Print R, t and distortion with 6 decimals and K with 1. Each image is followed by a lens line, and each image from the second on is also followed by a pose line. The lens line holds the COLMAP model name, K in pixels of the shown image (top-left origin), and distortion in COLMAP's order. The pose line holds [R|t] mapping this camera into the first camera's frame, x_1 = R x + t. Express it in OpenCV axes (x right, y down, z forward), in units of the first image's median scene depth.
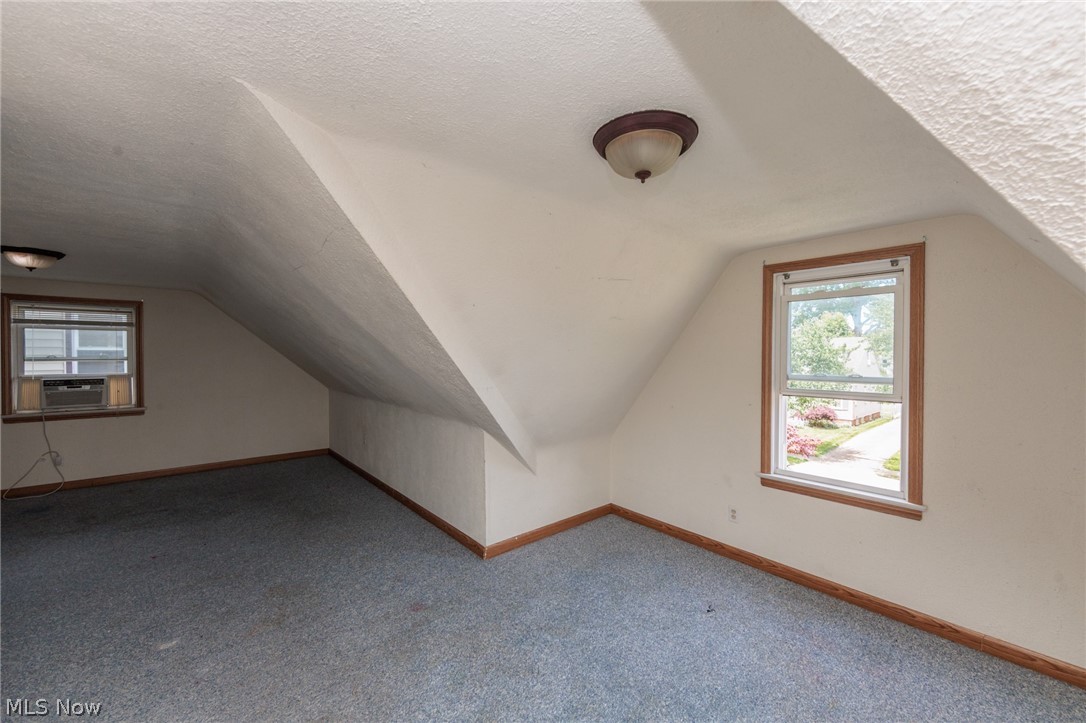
lens RADIAL K [[422.9, 0, 546.1], [0, 422.9, 360.0], [0, 0, 1]] dist [-0.002637, -0.000371]
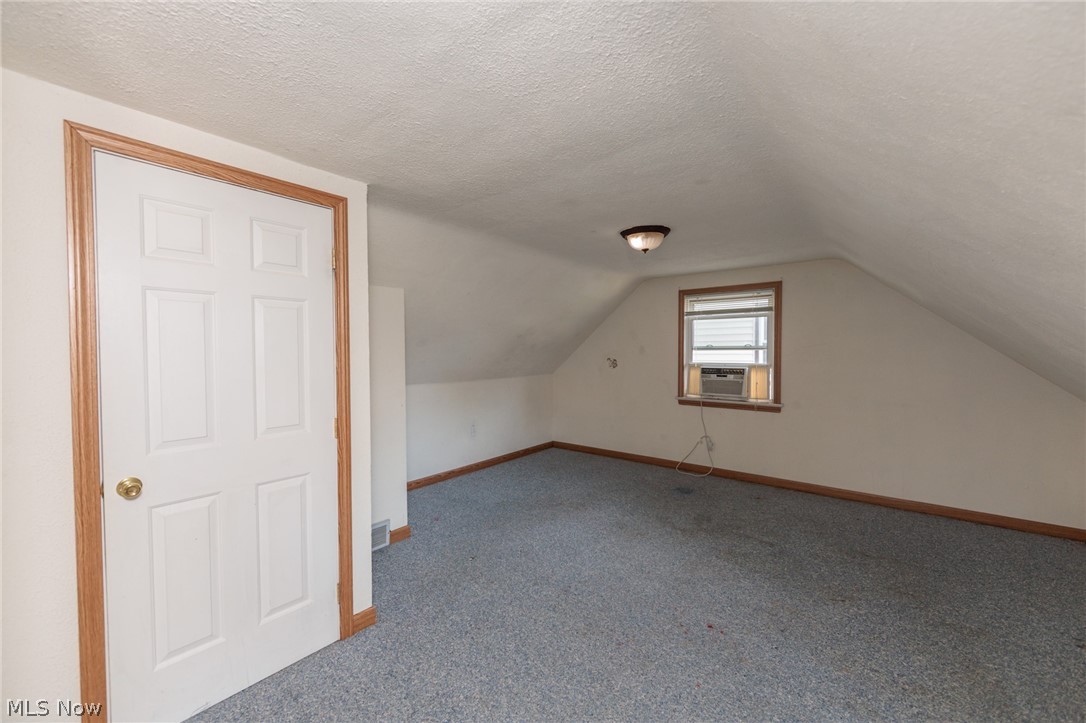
lens RADIAL K [[422.9, 0, 546.1], [0, 422.9, 360.0], [0, 0, 1]] dist [-0.002637, -0.000371]
pose [[0.169716, 0.019828, -0.985293, -0.209739], [-0.014543, 0.999739, 0.017614, 0.015077], [0.985386, 0.011340, 0.169960, 0.427103]]
